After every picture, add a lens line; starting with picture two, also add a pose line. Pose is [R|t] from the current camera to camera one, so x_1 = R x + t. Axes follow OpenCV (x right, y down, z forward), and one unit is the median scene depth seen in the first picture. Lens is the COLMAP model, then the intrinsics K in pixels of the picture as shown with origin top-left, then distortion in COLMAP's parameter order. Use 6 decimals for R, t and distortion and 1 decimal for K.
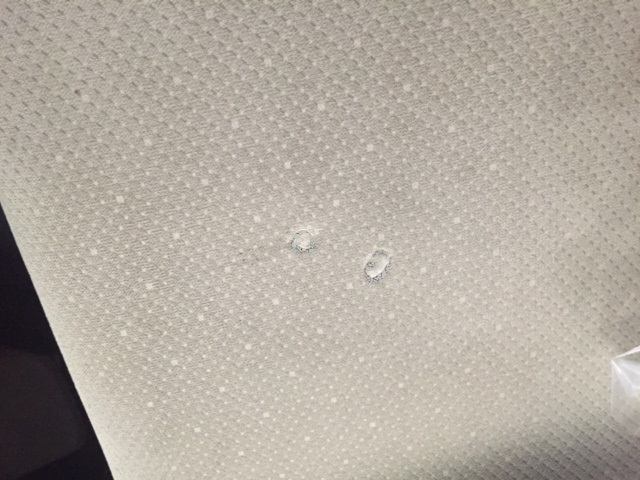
lens RADIAL K [[550.8, 0, 318.2], [0, 550.8, 239.5], [0, 0, 1]] dist [0.048767, -0.067675]
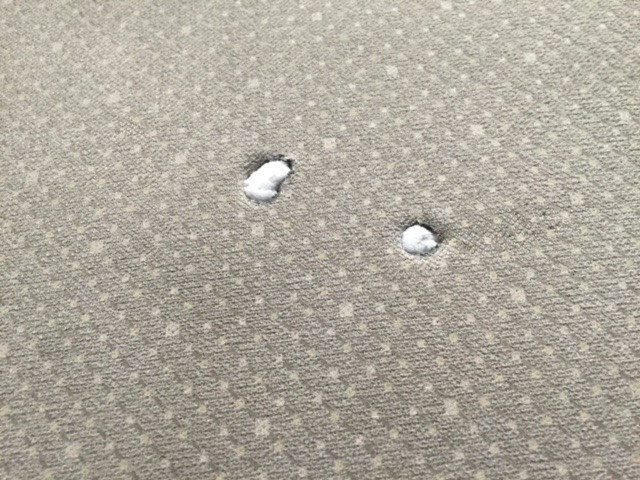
lens RADIAL K [[550.8, 0, 318.5], [0, 550.8, 239.7], [0, 0, 1]] dist [0.048767, -0.067675]
pose [[-0.993316, -0.112421, -0.026155, 0.072619], [0.110537, -0.991755, 0.064834, -0.038355], [-0.033228, 0.061510, 0.997553, 0.513274]]
